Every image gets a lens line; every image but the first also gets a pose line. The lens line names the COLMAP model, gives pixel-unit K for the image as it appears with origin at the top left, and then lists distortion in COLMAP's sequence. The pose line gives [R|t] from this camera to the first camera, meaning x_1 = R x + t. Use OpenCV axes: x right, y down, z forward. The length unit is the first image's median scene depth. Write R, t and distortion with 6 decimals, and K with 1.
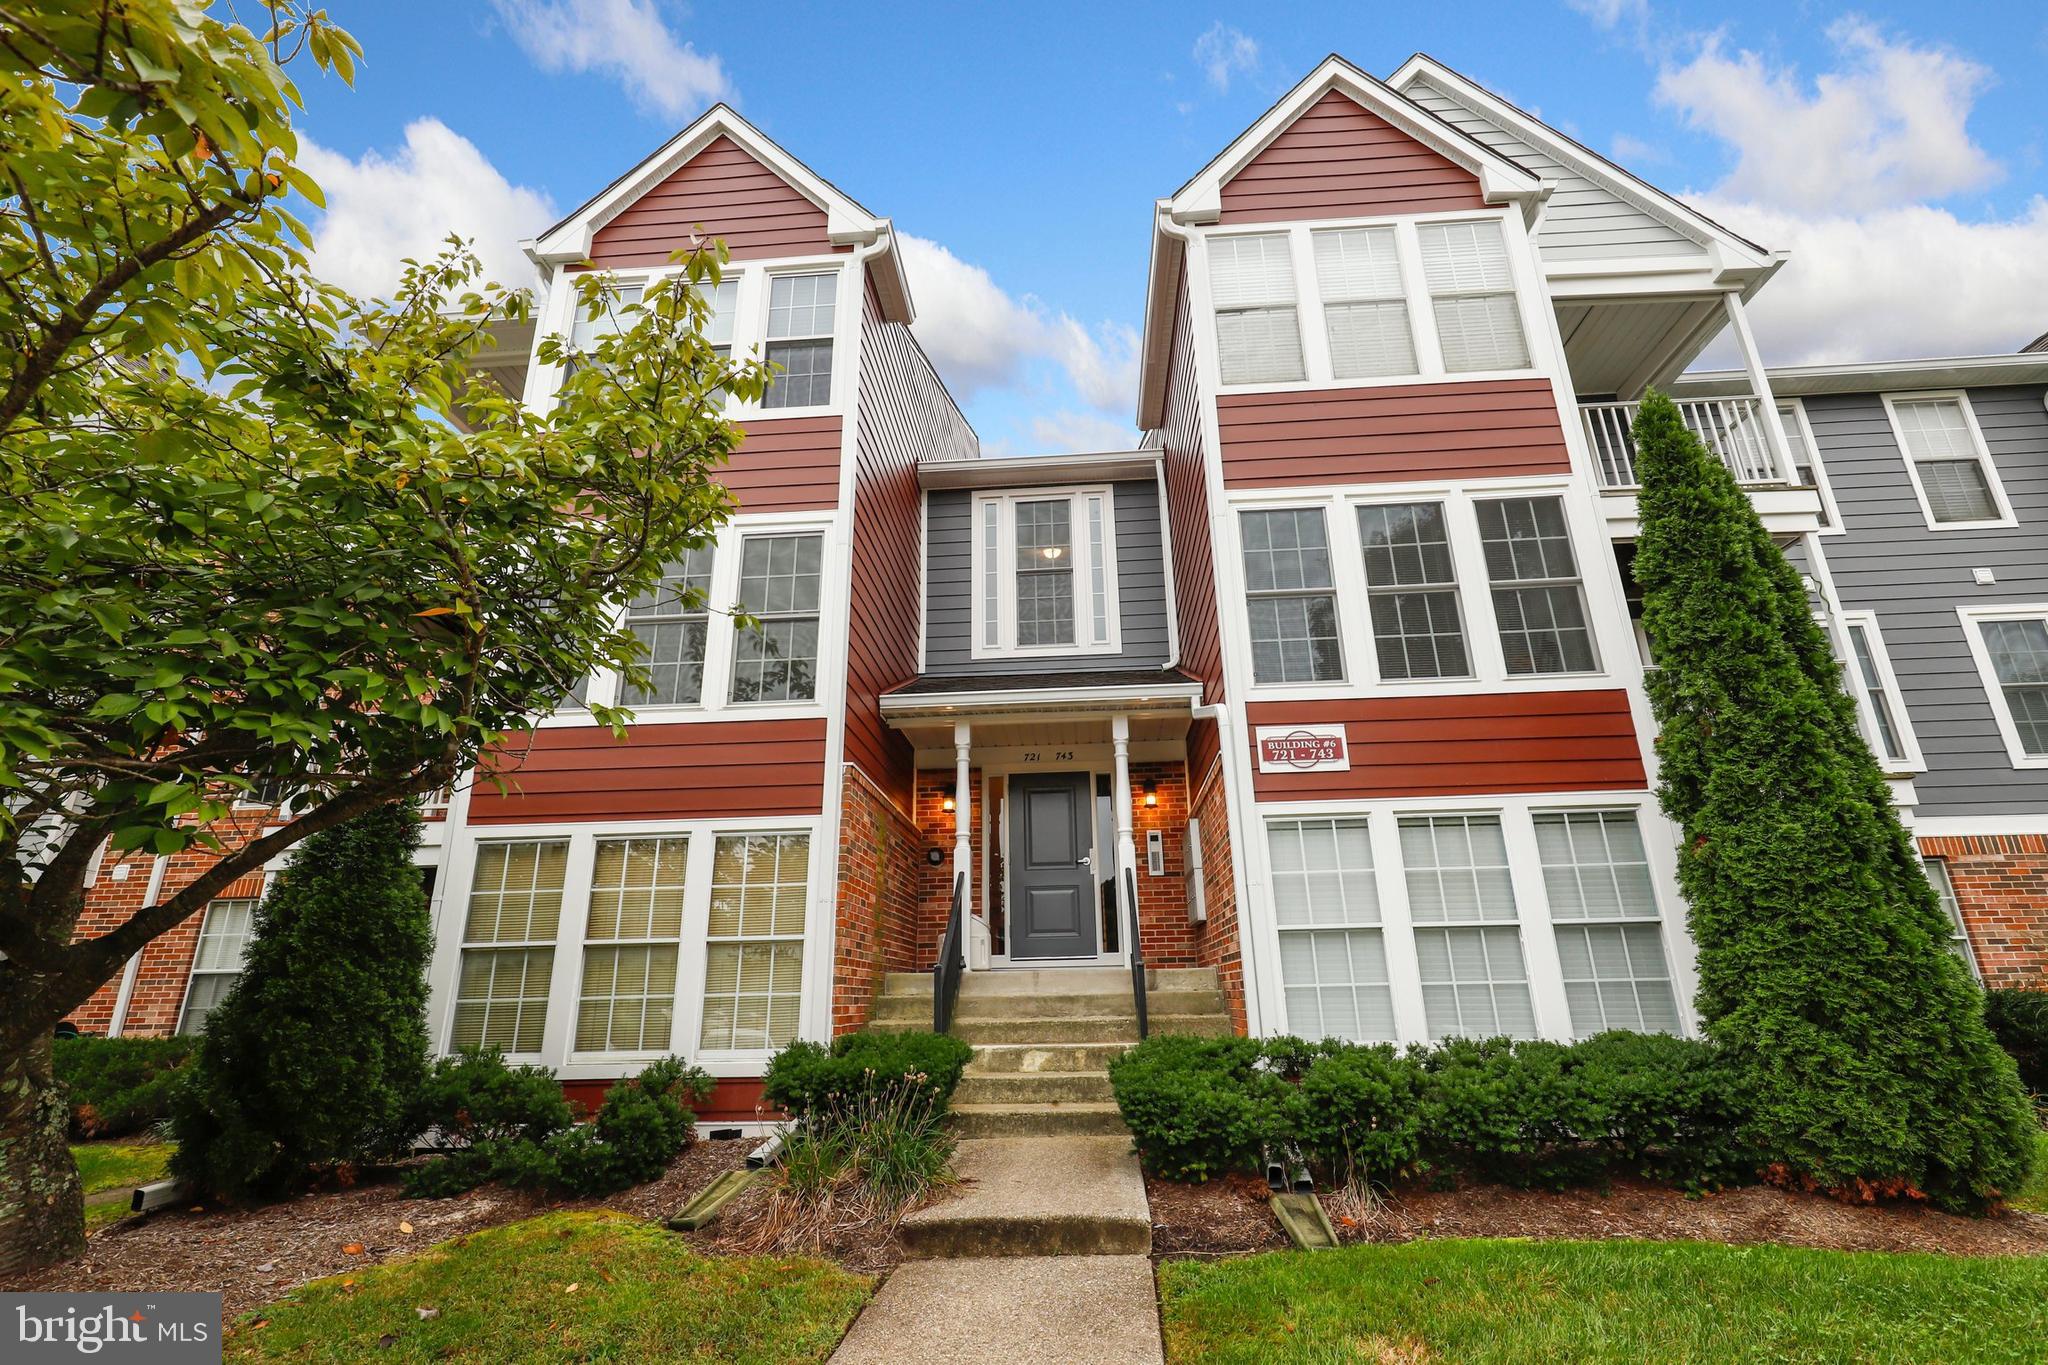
lens RADIAL K [[924.7, 0, 1024.8], [0, 924.7, 690.9], [0, 0, 1]] dist [-0.000610, 0.000223]
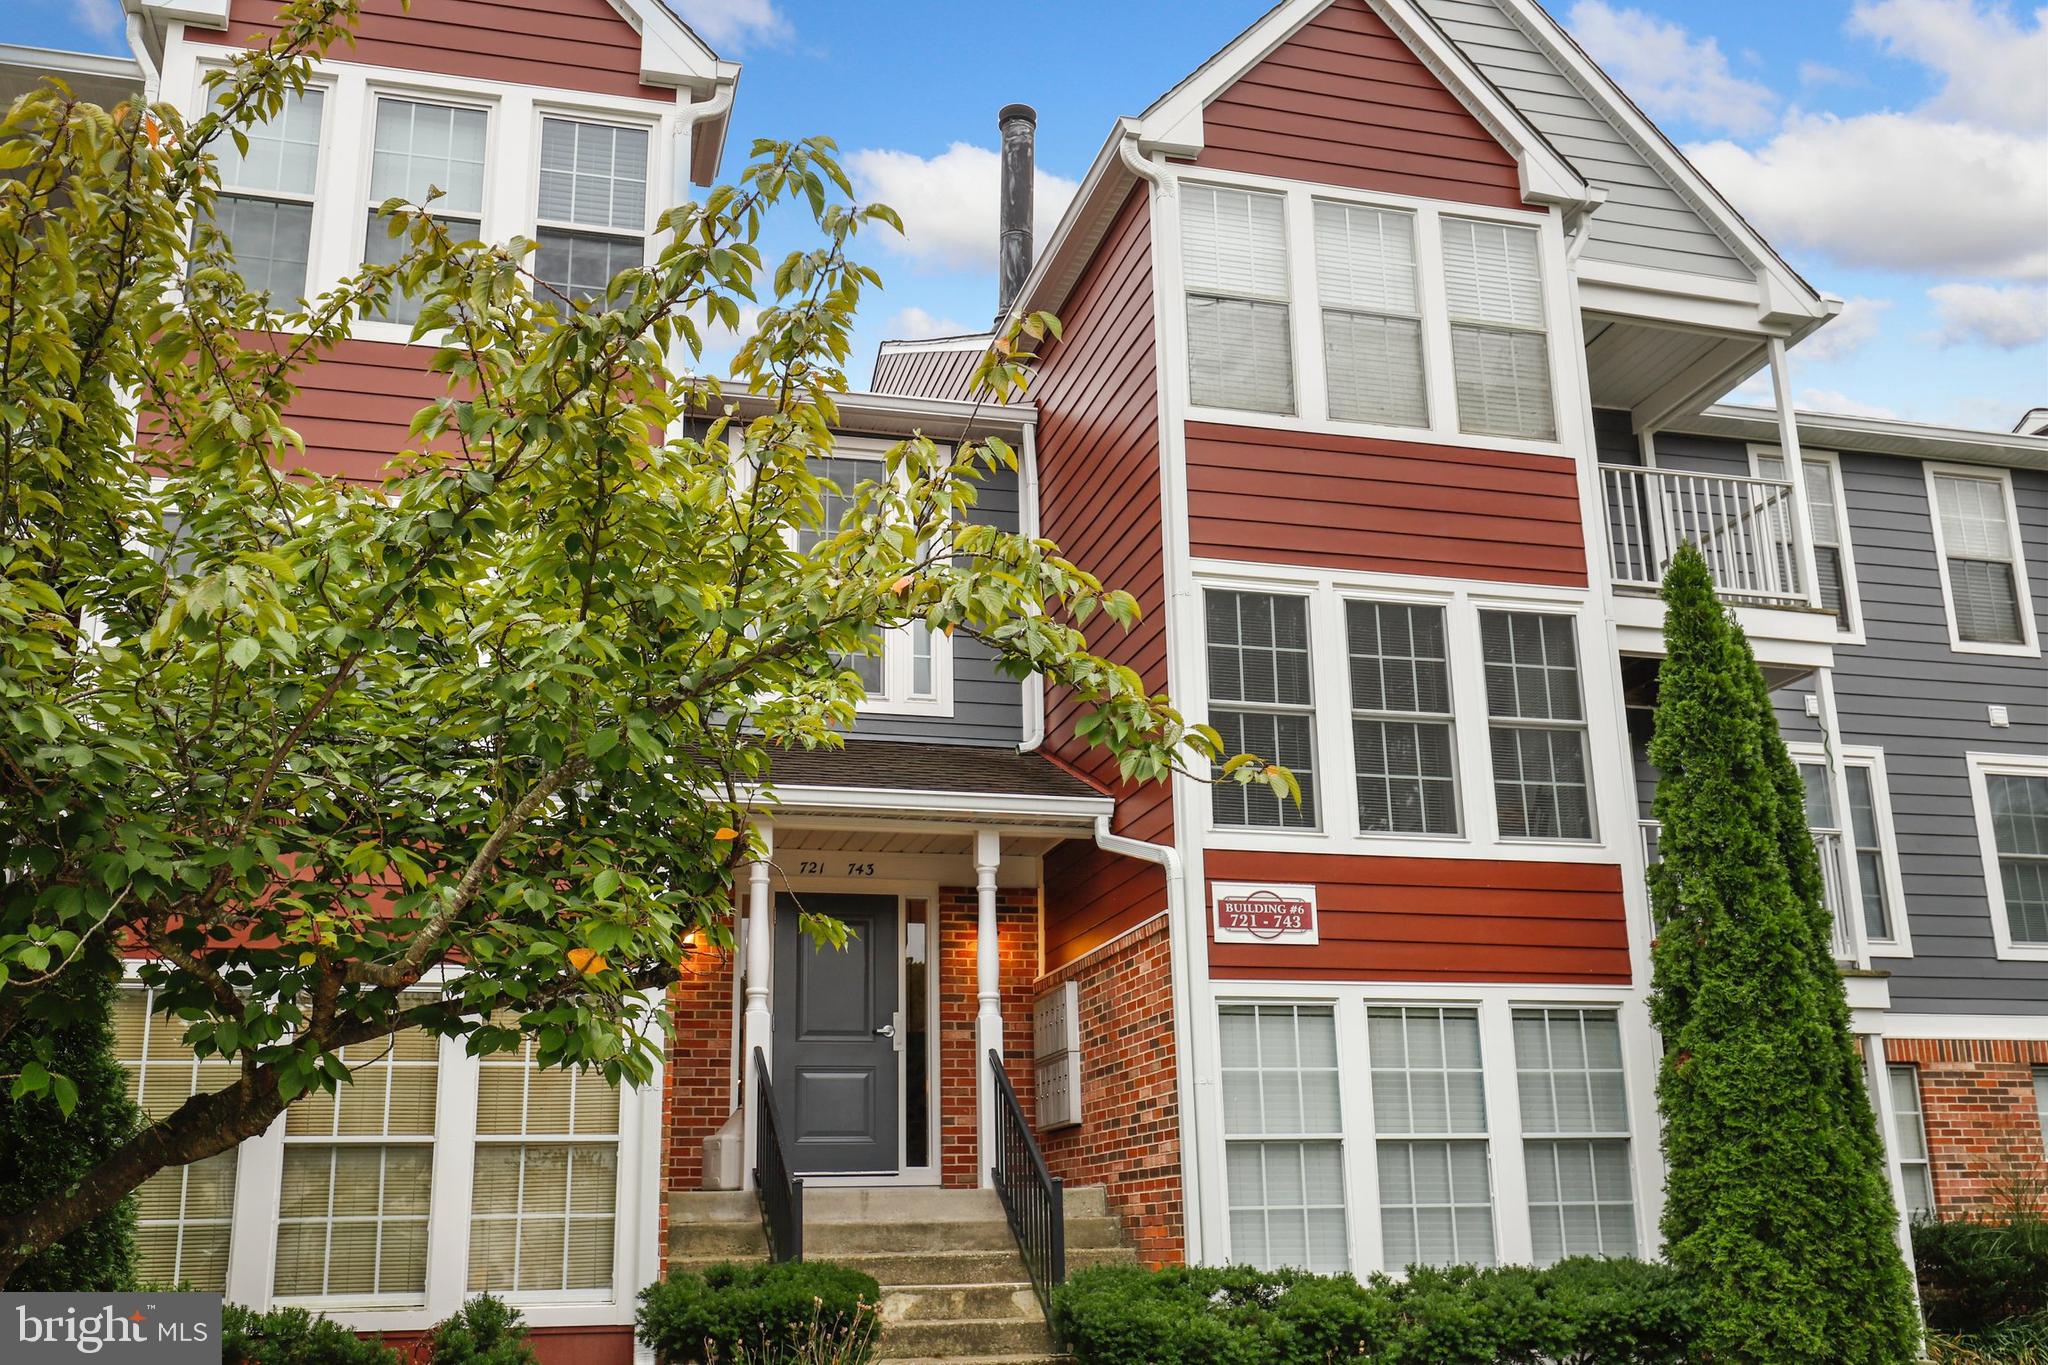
lens RADIAL K [[1970.9, 0, 1025.6], [0, 1970.9, 692.3], [0, 0, 1]] dist [-0.002802, 0.008714]
pose [[0.945435, 0.087875, 0.313737, -0.527226], [-0.099086, 0.994879, 0.019937, -0.166867], [-0.310379, -0.049936, 0.949301, -0.634813]]
